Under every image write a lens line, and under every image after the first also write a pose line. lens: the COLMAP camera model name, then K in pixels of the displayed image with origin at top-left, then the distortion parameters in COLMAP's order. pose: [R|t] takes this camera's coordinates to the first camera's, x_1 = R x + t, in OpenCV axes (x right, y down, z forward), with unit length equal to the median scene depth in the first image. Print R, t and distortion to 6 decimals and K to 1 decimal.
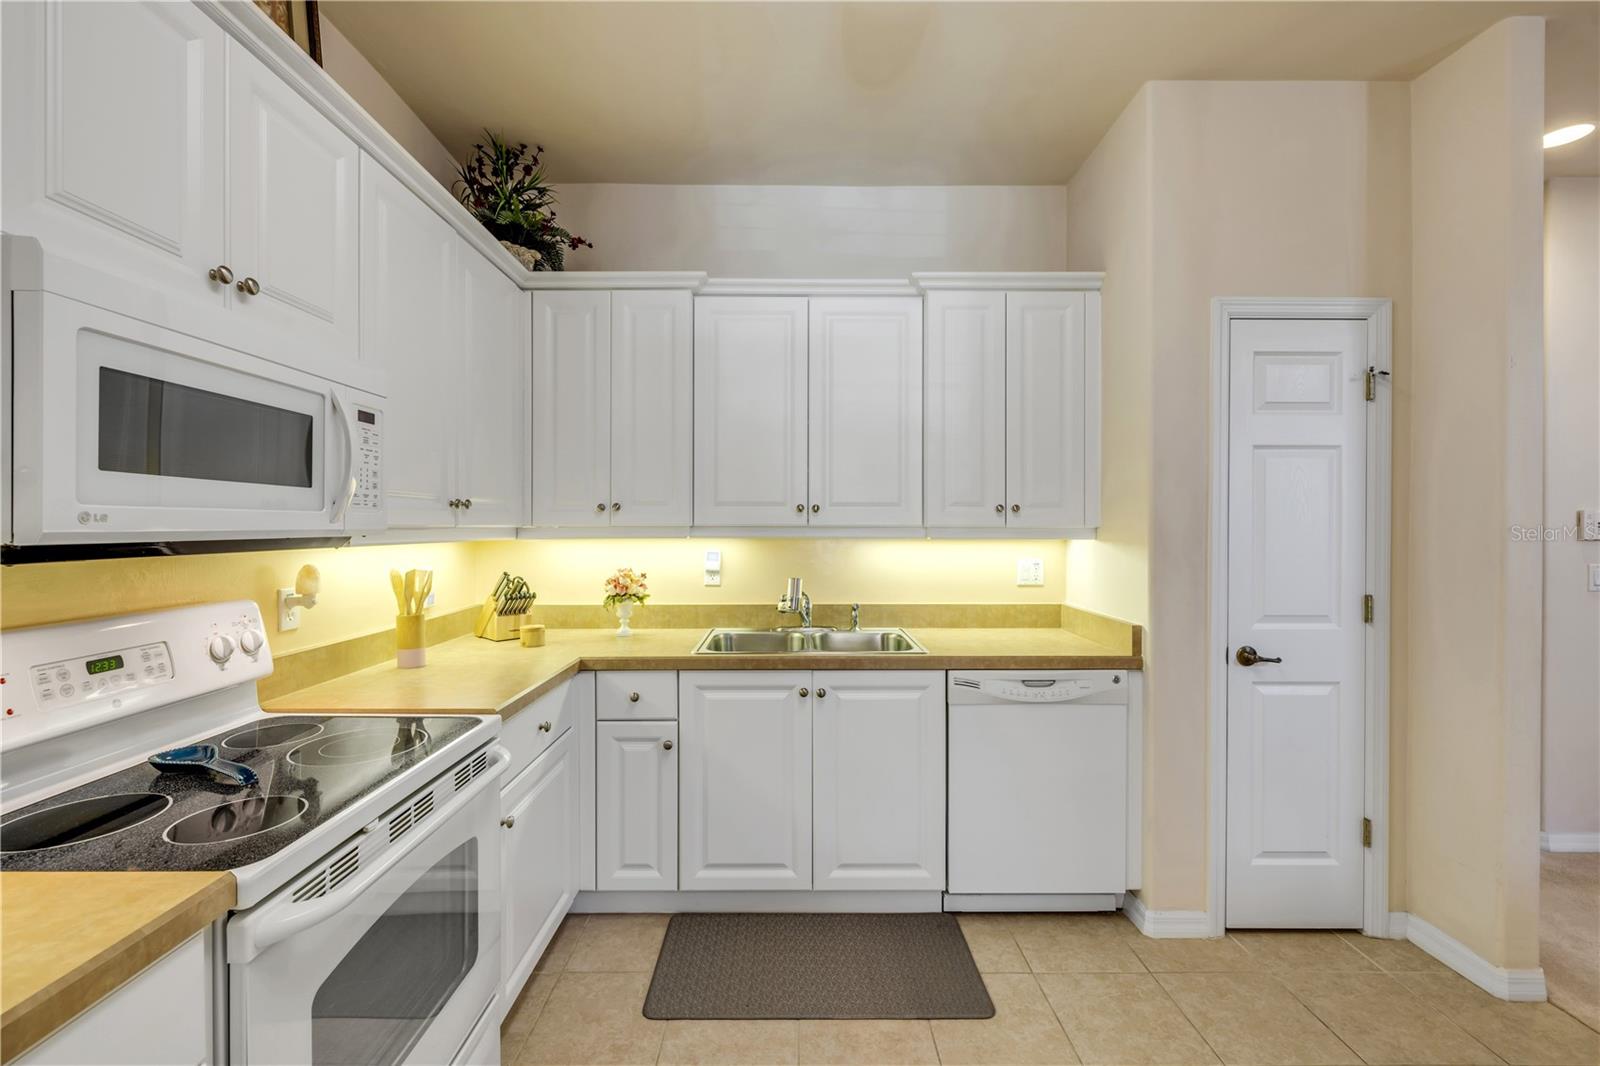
lens RADIAL K [[675.0, 0, 797.2], [0, 675.0, 530.0], [0, 0, 1]] dist [-0.003899, 0.001162]
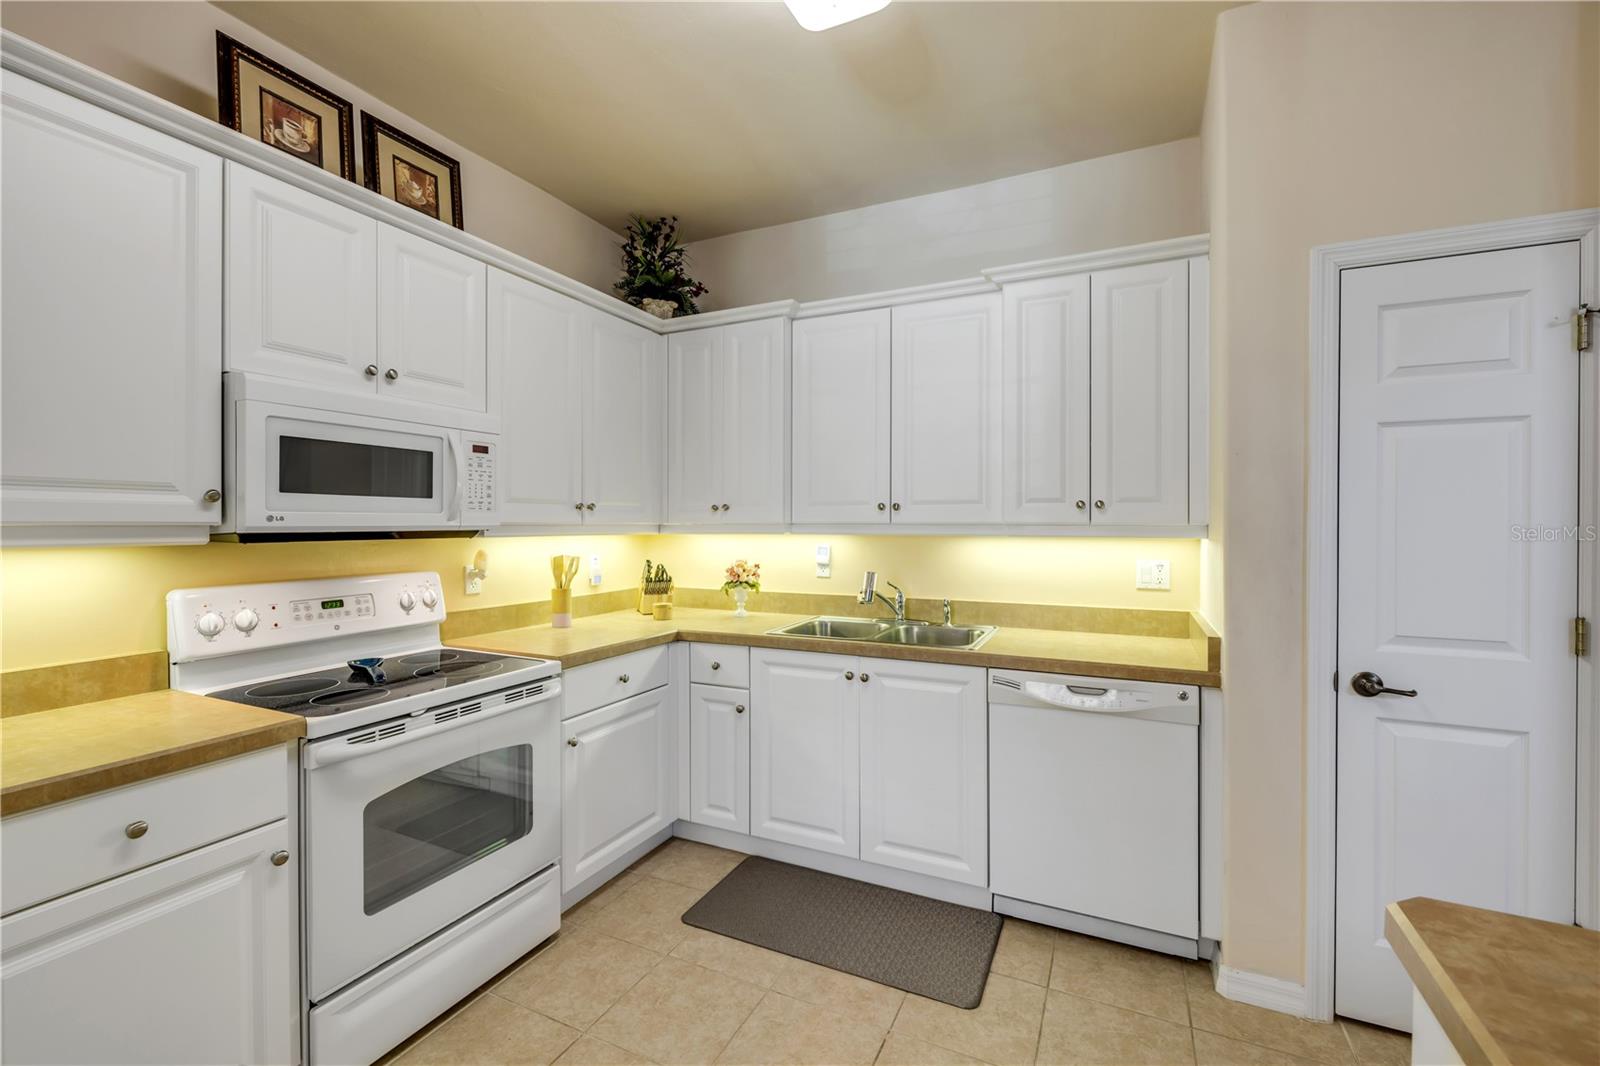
lens RADIAL K [[675.0, 0, 806.1], [0, 675.0, 527.4], [0, 0, 1]] dist [-0.003899, 0.001162]
pose [[0.903514, 0.002216, -0.428552, 0.407216], [-0.002491, 0.999997, -0.000081, 0.000922], [0.428551, 0.001140, 0.903517, -0.016417]]
